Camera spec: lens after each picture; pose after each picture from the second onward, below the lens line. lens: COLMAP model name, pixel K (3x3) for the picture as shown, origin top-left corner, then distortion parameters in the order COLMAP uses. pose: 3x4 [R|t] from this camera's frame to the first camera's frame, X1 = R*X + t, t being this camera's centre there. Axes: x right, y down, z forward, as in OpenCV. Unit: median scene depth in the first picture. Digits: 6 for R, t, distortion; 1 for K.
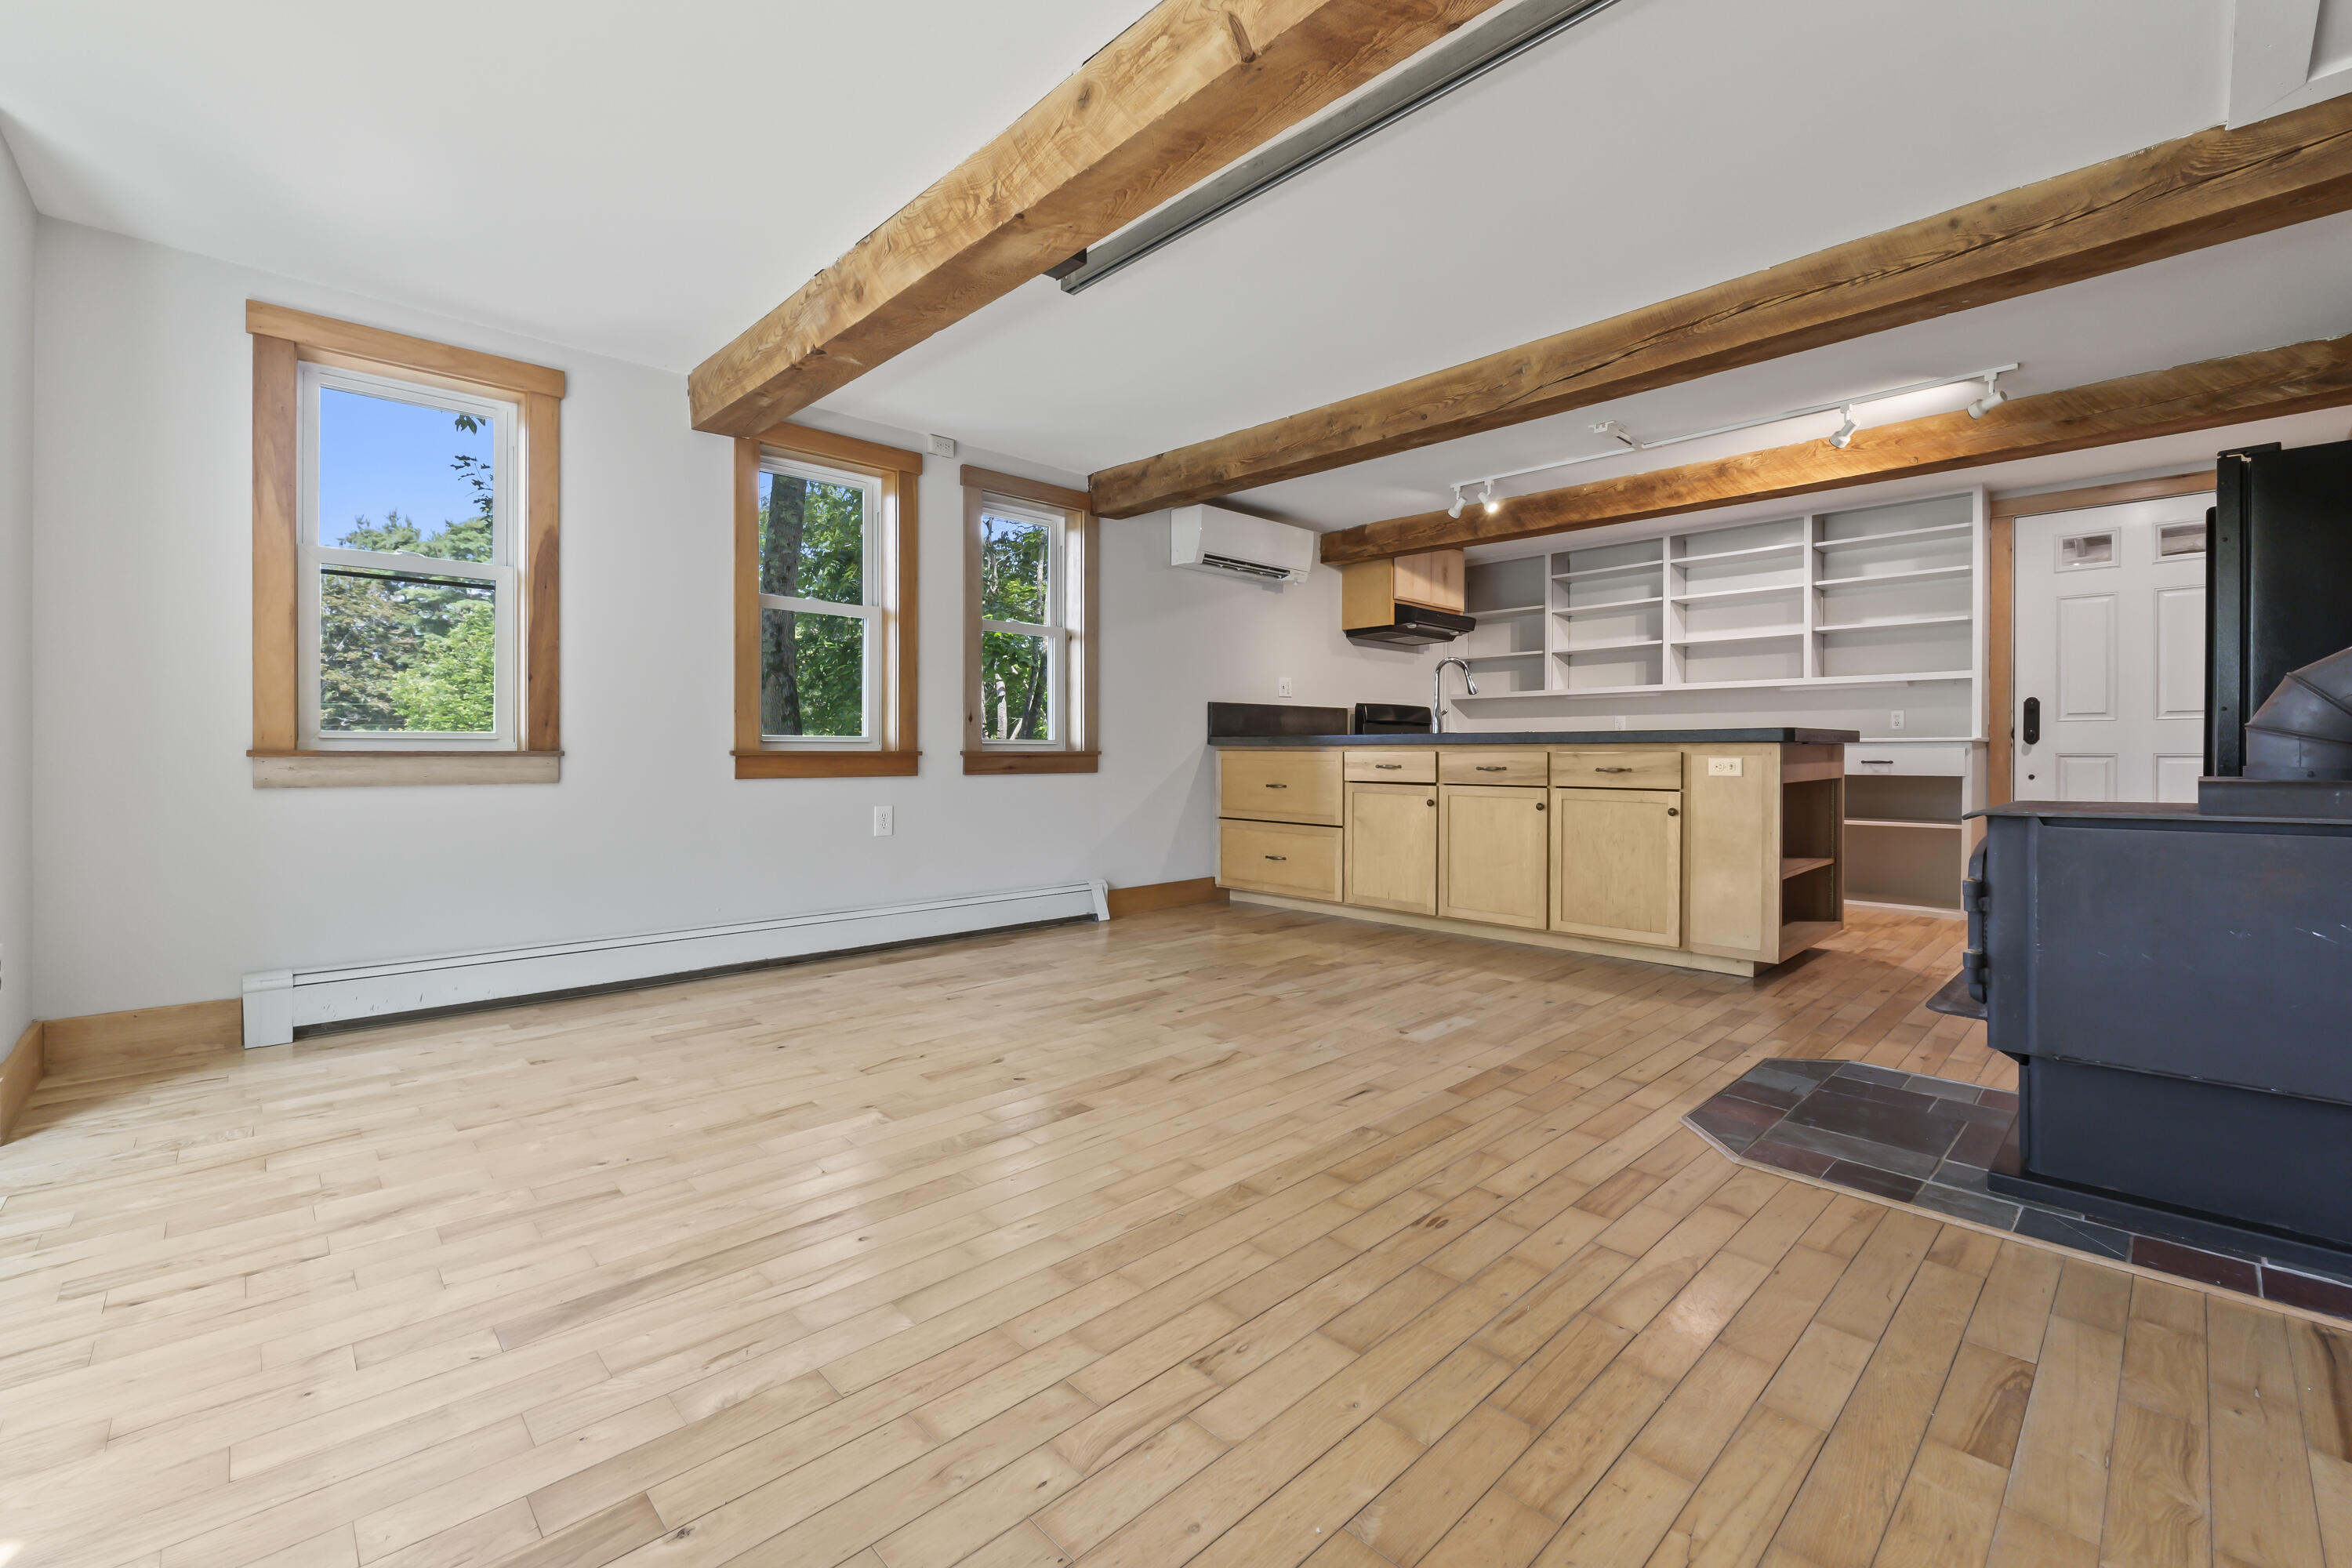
lens RADIAL K [[989.6, 0, 1184.1], [0, 989.6, 778.9], [0, 0, 1]] dist [-0.006904, 0.000454]
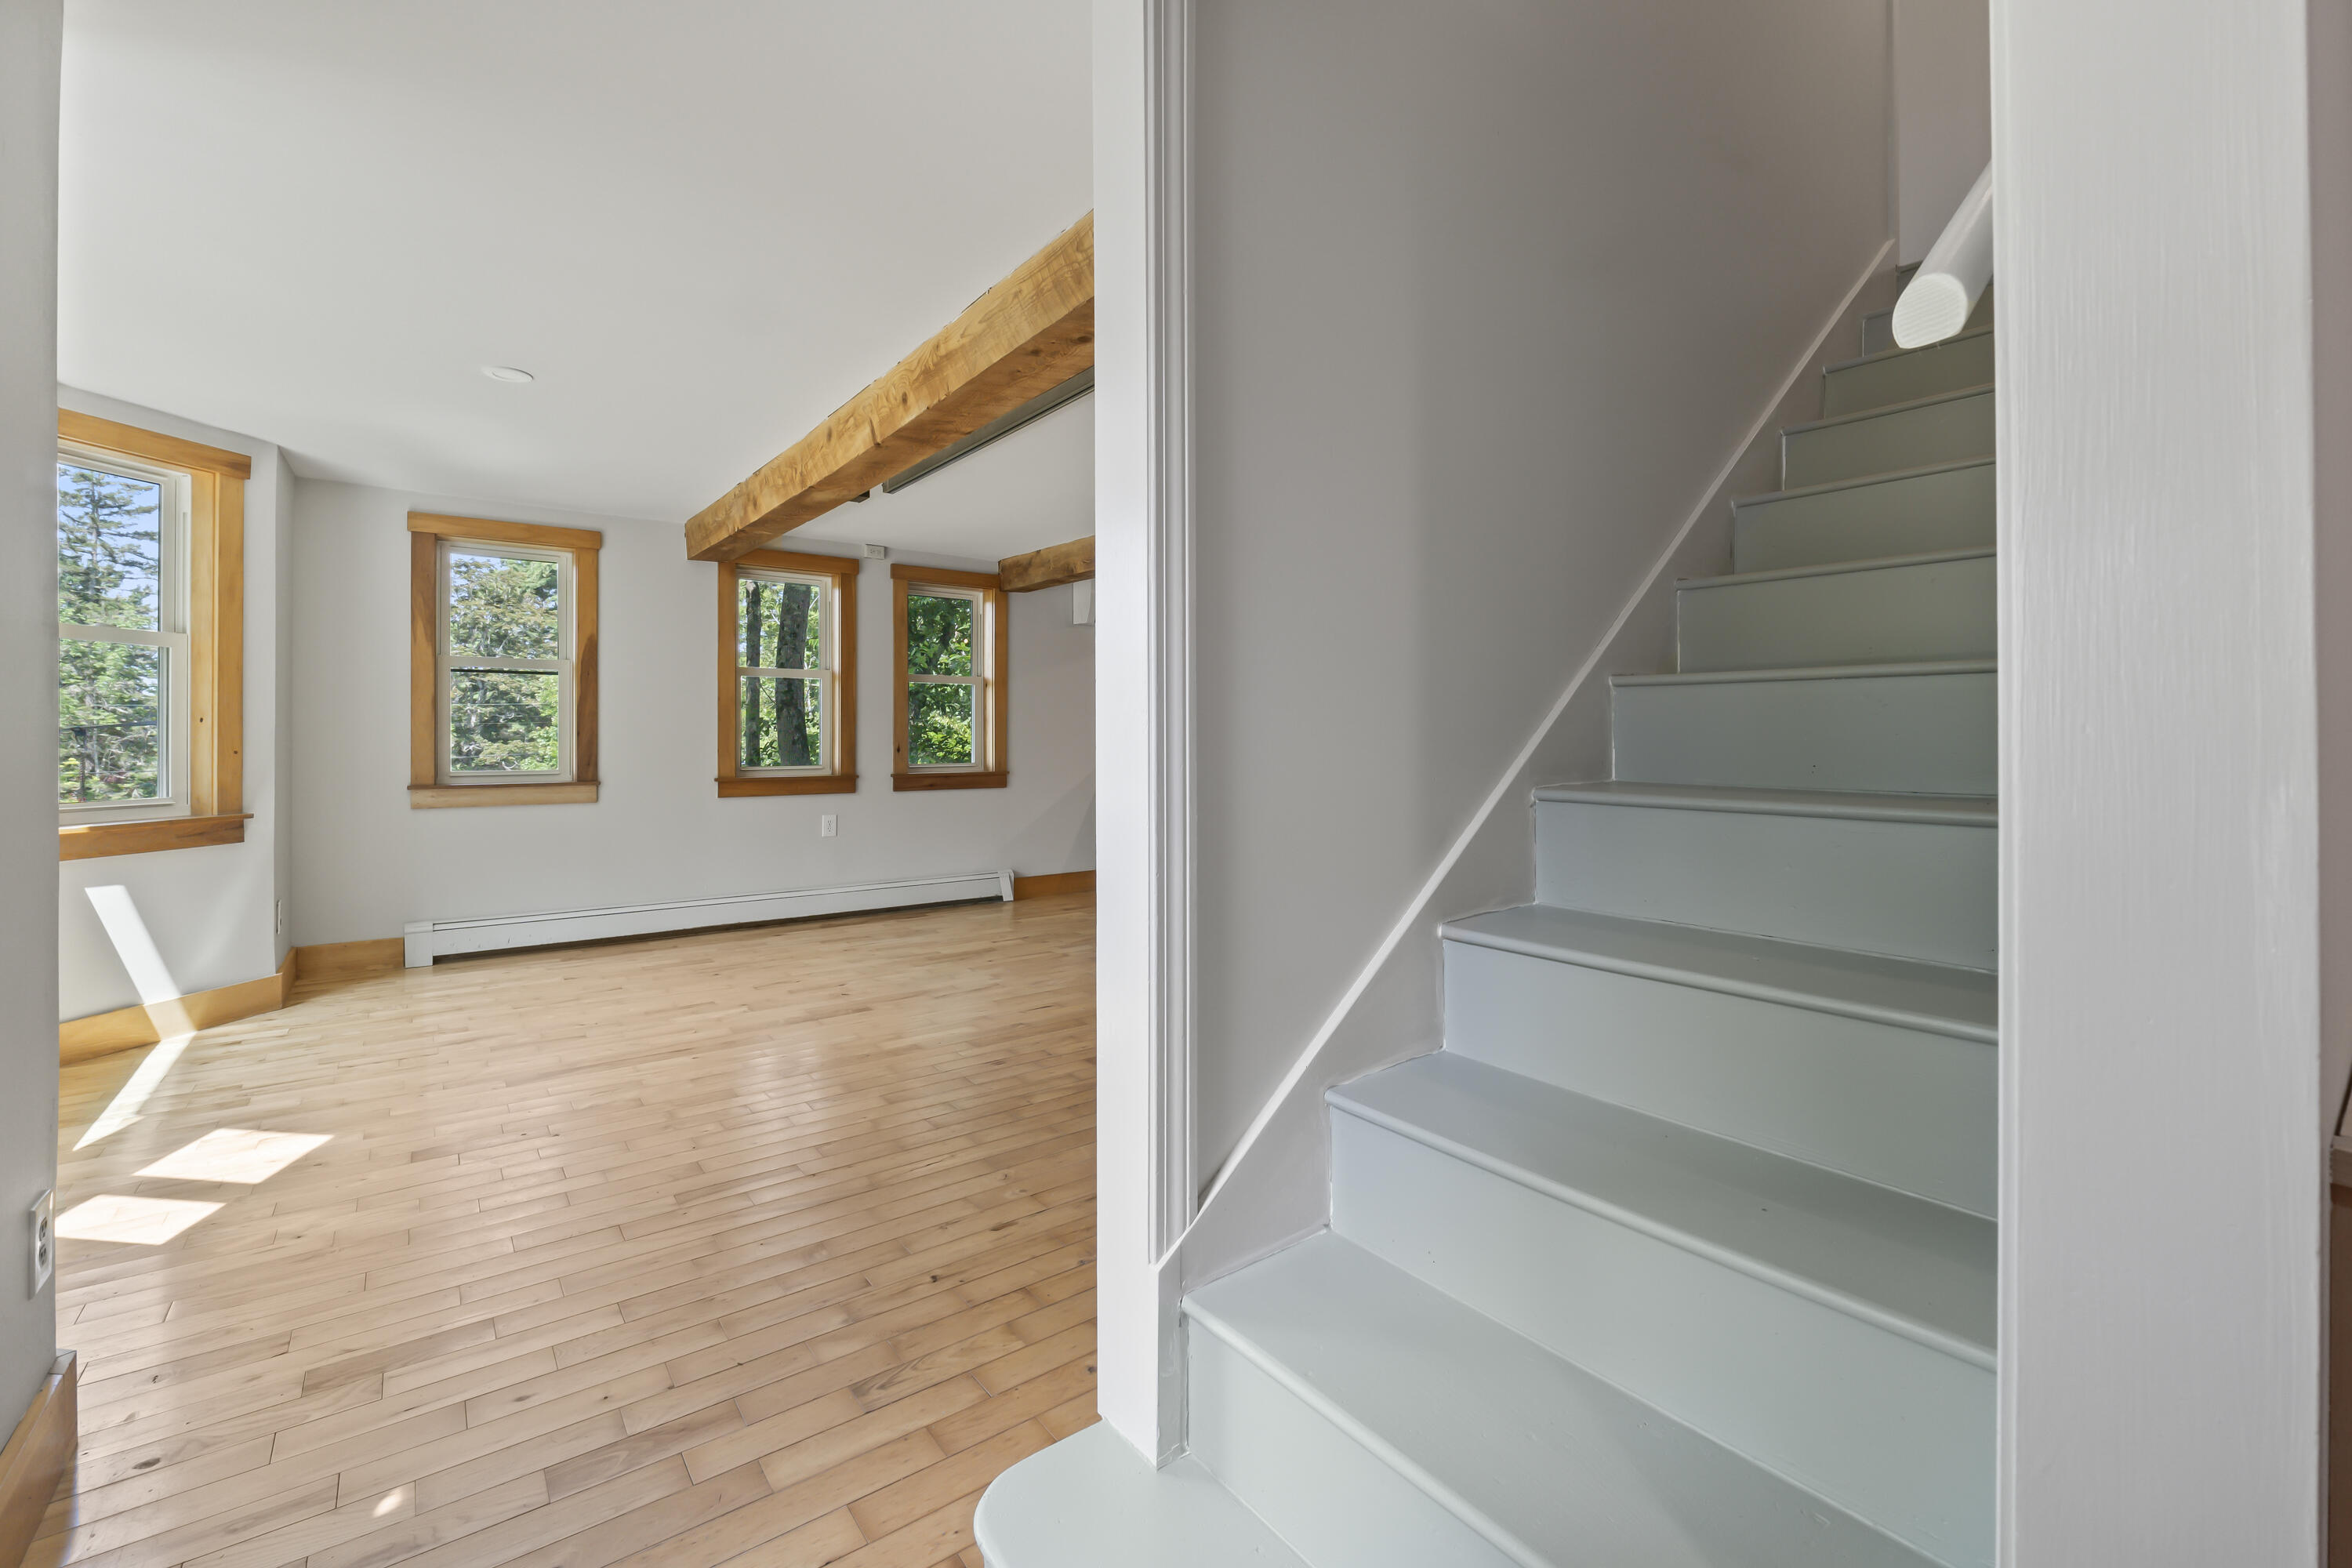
lens RADIAL K [[989.6, 0, 1175.7], [0, 989.6, 759.1], [0, 0, 1]] dist [-0.006904, 0.000454]
pose [[0.994060, -0.001822, -0.108818, 0.379039], [0.000889, 0.999962, -0.008620, -0.044401], [0.108830, 0.008472, 0.994024, -0.375778]]
